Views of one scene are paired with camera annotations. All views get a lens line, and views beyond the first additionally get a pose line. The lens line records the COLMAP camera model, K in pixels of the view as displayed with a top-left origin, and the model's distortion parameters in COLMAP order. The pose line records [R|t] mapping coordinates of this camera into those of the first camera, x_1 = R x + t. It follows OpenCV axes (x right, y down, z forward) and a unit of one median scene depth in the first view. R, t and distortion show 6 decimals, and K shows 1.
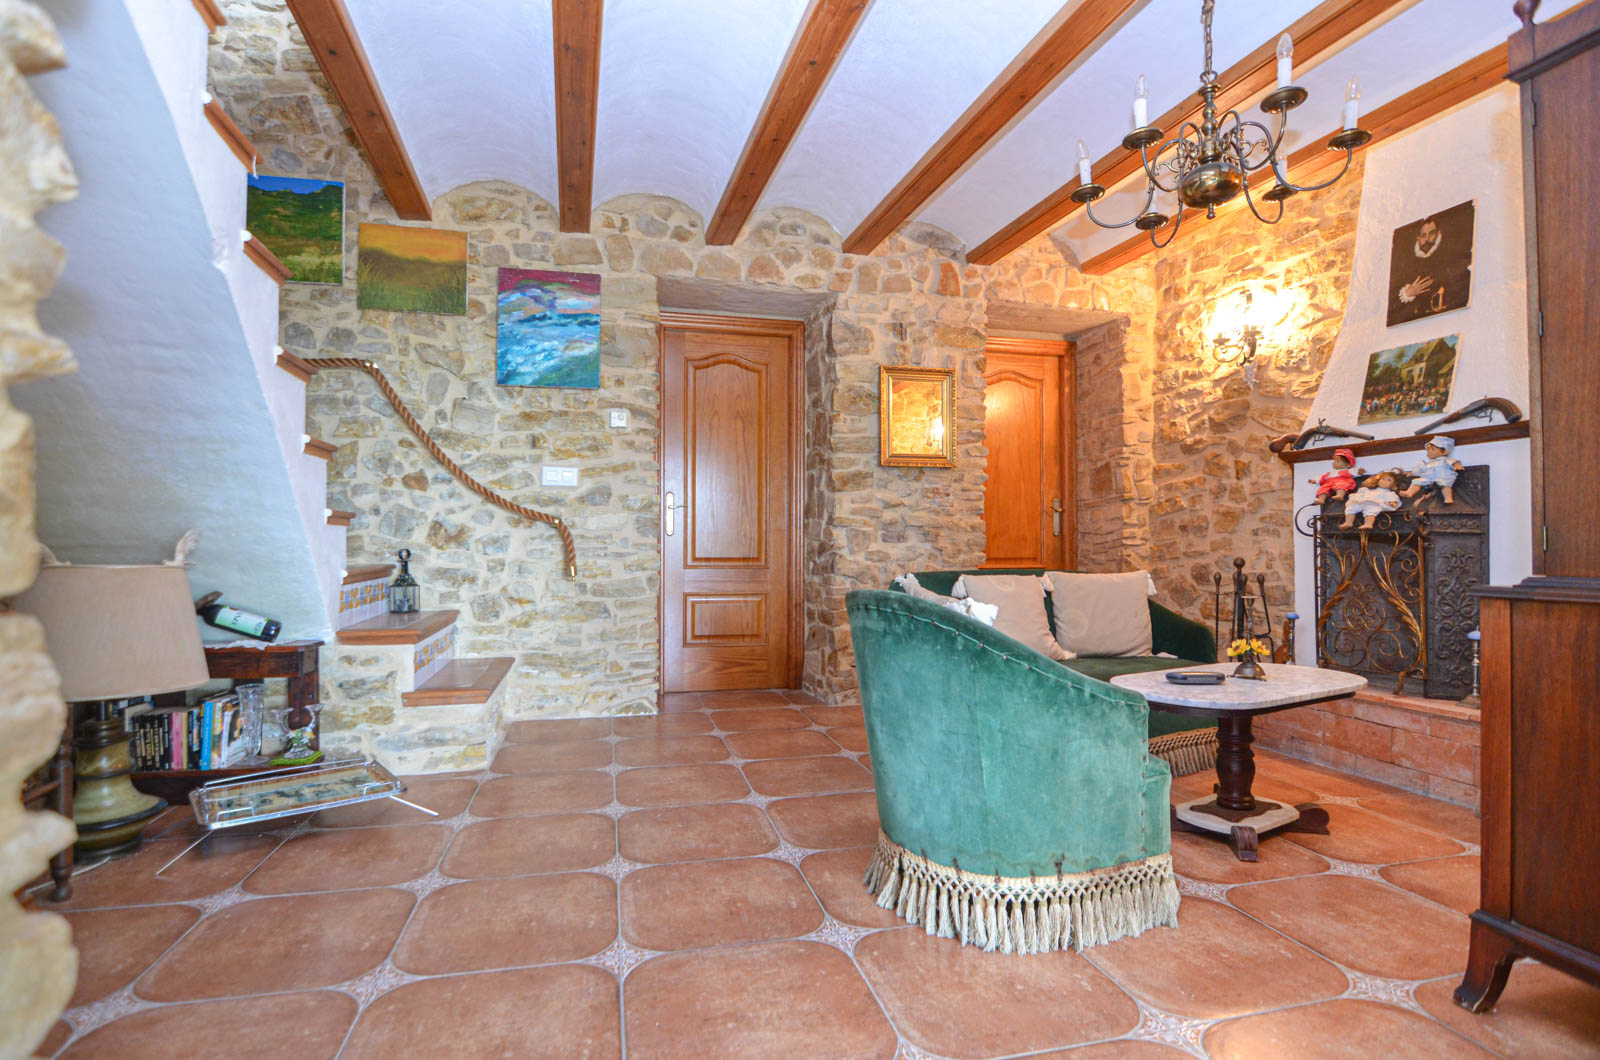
lens RADIAL K [[772.4, 0, 769.1], [0, 772.4, 540.2], [0, 0, 1]] dist [-0.015062, -0.006983]
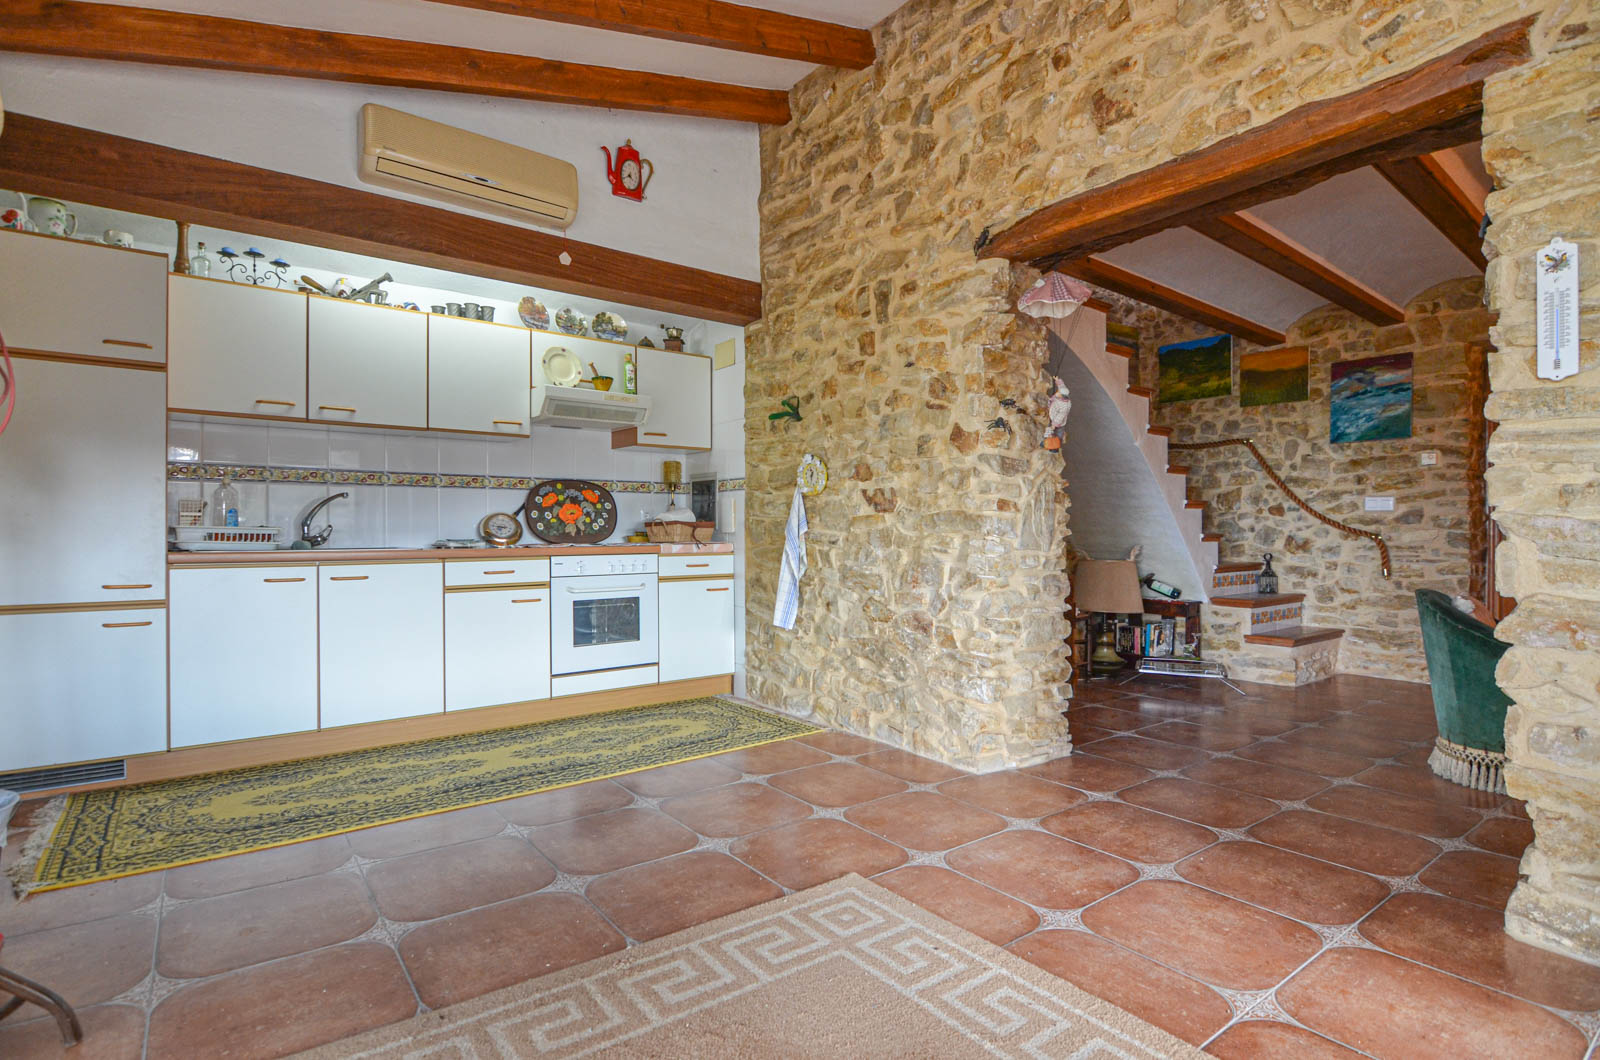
lens RADIAL K [[772.4, 0, 802.4], [0, 772.4, 532.9], [0, 0, 1]] dist [-0.015062, -0.006983]
pose [[0.407381, 0.002585, -0.913254, 0.559949], [0.000871, 0.999994, 0.003219, -0.034791], [0.913258, -0.002107, 0.407377, -0.509469]]
